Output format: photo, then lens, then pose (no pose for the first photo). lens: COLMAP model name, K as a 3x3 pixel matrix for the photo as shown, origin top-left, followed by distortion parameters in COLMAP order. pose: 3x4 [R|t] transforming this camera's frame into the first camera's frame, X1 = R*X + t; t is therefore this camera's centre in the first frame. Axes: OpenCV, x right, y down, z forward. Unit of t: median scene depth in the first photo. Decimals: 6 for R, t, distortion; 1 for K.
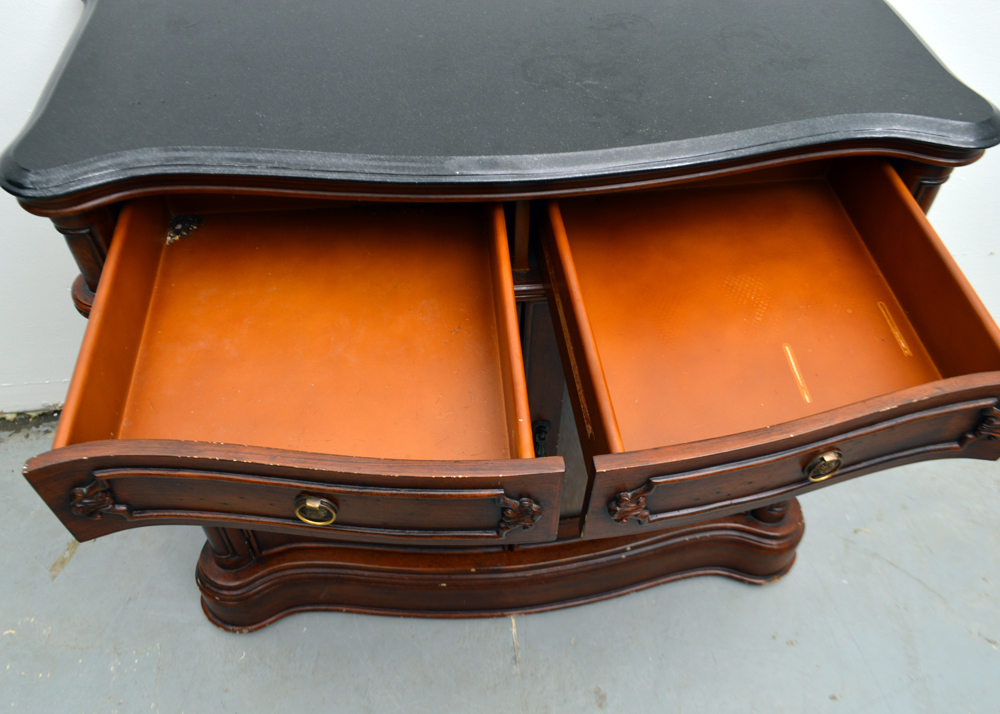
lens RADIAL K [[830.8, 0, 500.0], [0, 830.8, 357.0], [0, 0, 1]] dist [-0.009235, -0.000243]
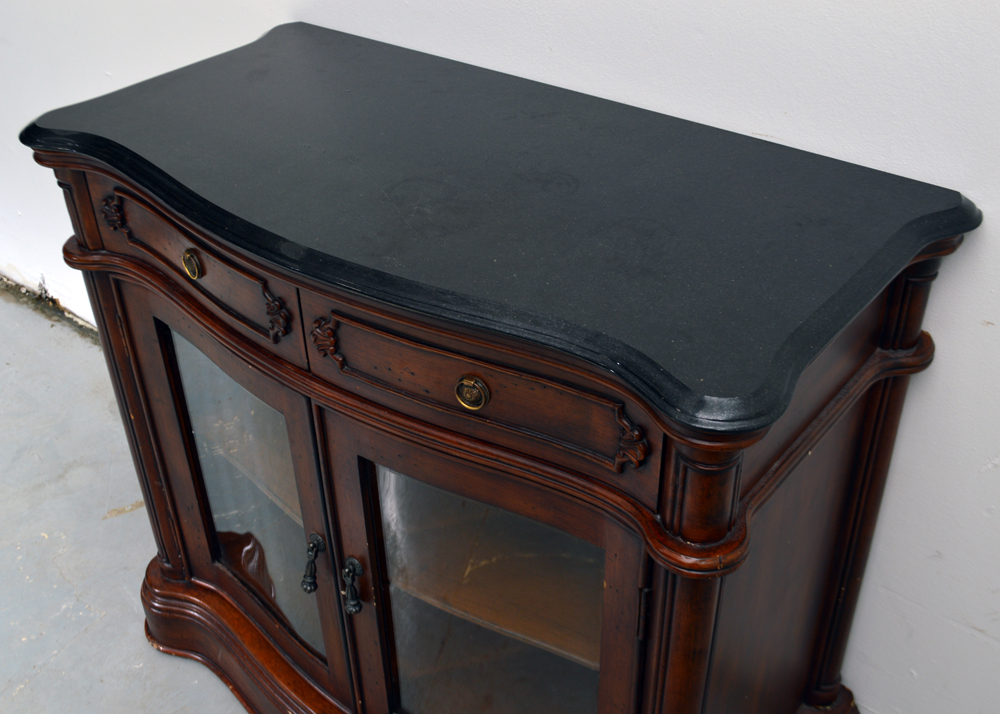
lens RADIAL K [[1099.9, 0, 500.0], [0, 1099.9, 357.0], [0, 0, 1]] dist [-0.019286, 0.004588]
pose [[0.711722, 0.373895, -0.594688, 0.614198], [-0.496960, 0.866327, -0.050081, -0.101317], [0.496470, 0.331180, 0.802395, 0.049067]]
